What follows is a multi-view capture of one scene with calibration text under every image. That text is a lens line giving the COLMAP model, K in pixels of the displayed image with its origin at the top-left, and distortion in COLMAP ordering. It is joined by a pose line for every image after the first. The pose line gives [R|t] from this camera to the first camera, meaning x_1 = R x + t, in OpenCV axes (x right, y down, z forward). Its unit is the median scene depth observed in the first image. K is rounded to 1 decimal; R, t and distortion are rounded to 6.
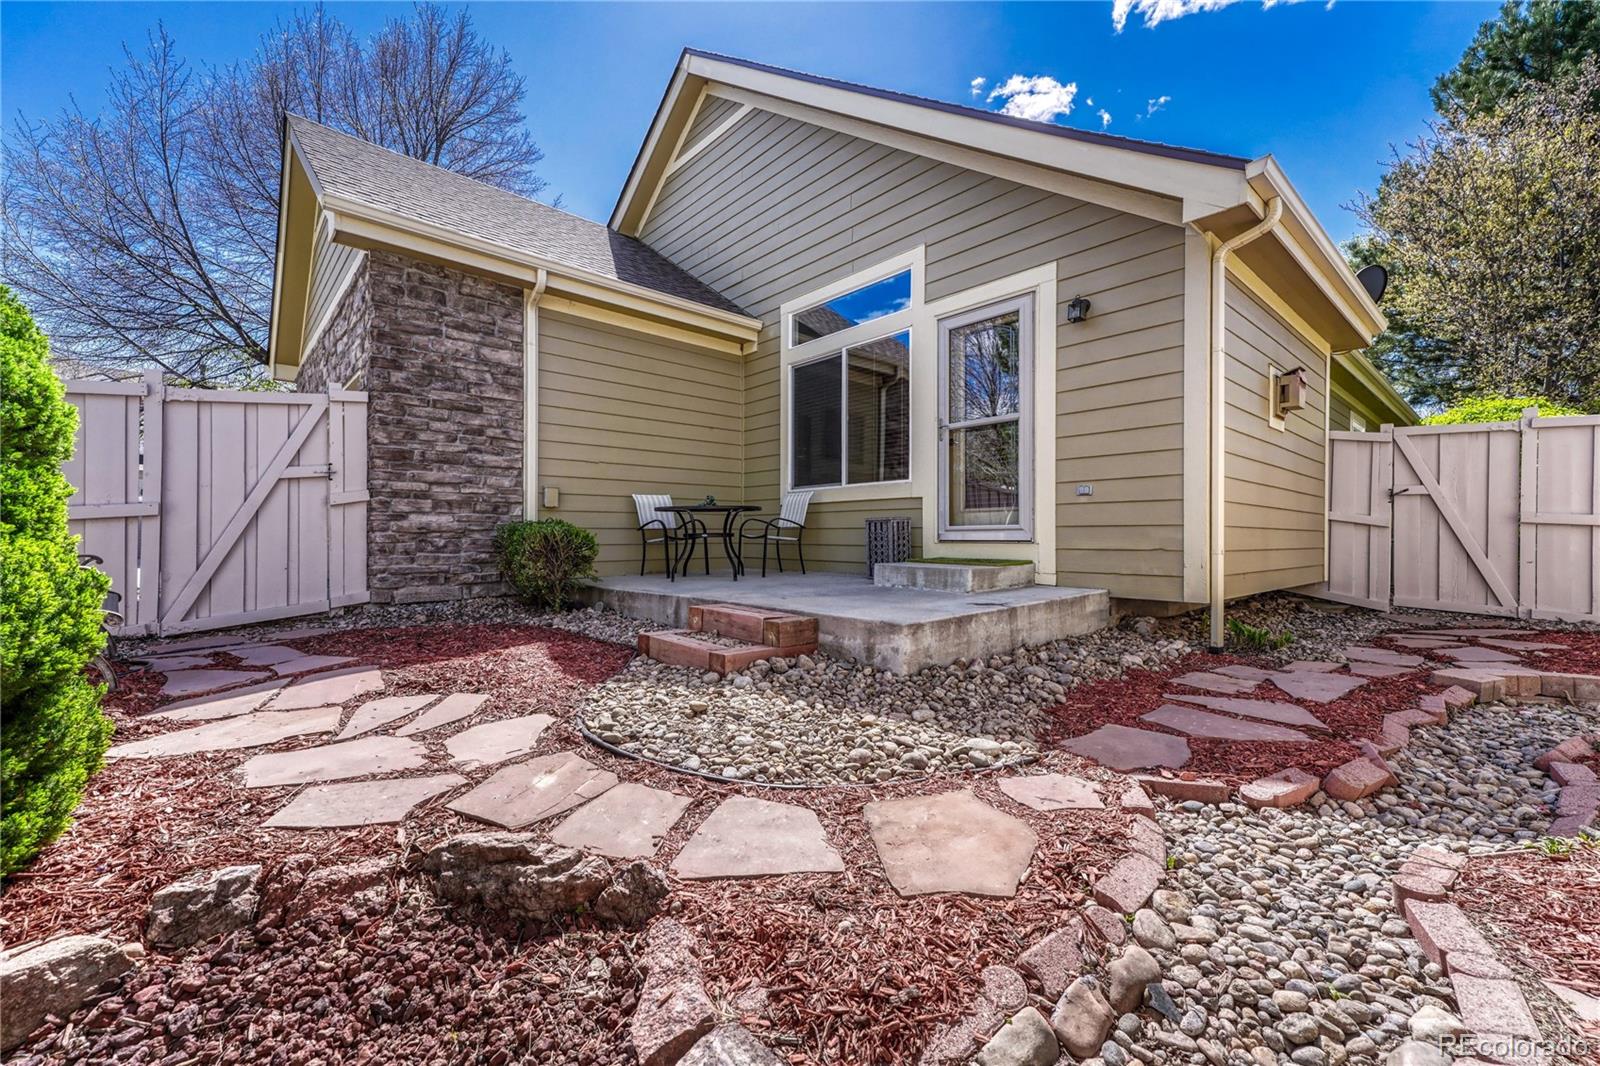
lens RADIAL K [[648.5, 0, 798.7], [0, 648.5, 538.7], [0, 0, 1]] dist [0.012002, 0.000041]
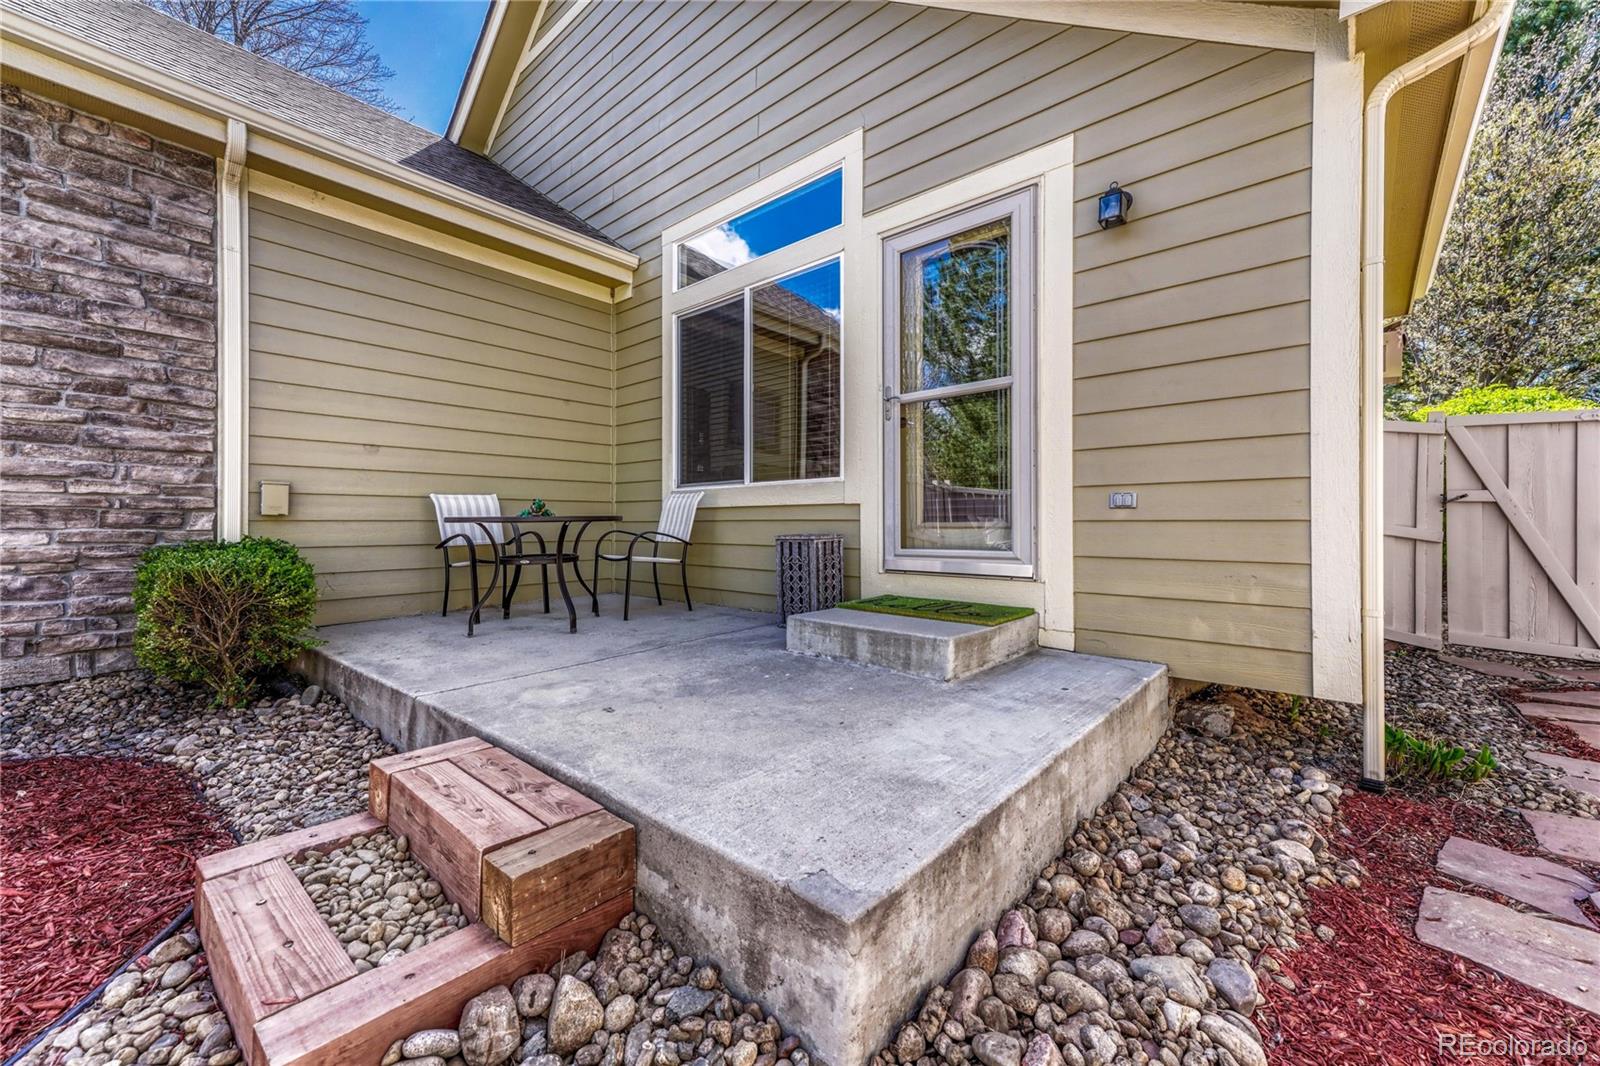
lens RADIAL K [[623.5, 0, 800.0], [0, 623.5, 524.5], [0, 0, 1]] dist [0.015411, 0.000178]
pose [[0.992970, -0.000083, 0.118363, 0.051716], [0.000454, 0.999995, -0.003109, -0.039943], [-0.118362, 0.003140, 0.992966, 0.360234]]
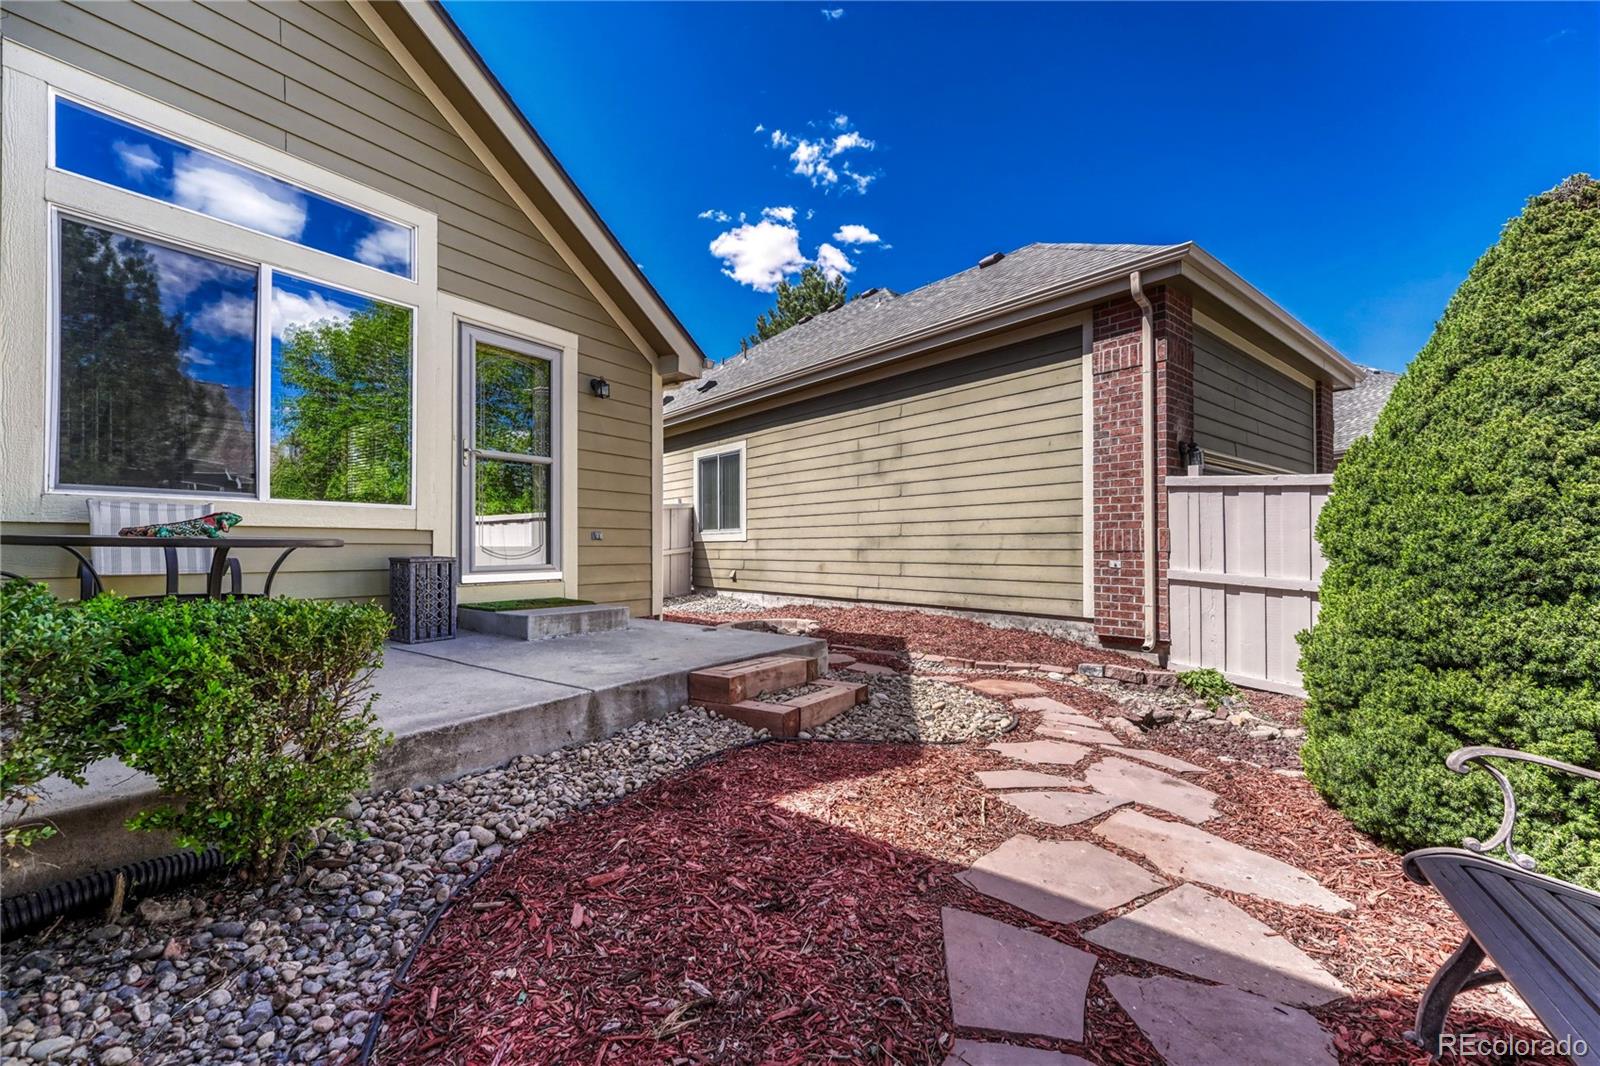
lens RADIAL K [[648.5, 0, 798.7], [0, 648.5, 538.7], [0, 0, 1]] dist [0.012002, 0.000041]
pose [[-0.225864, 0.011796, 0.974087, -0.676759], [0.000262, 0.999927, -0.012048, -0.043987], [-0.974159, -0.002466, -0.225851, 0.737351]]
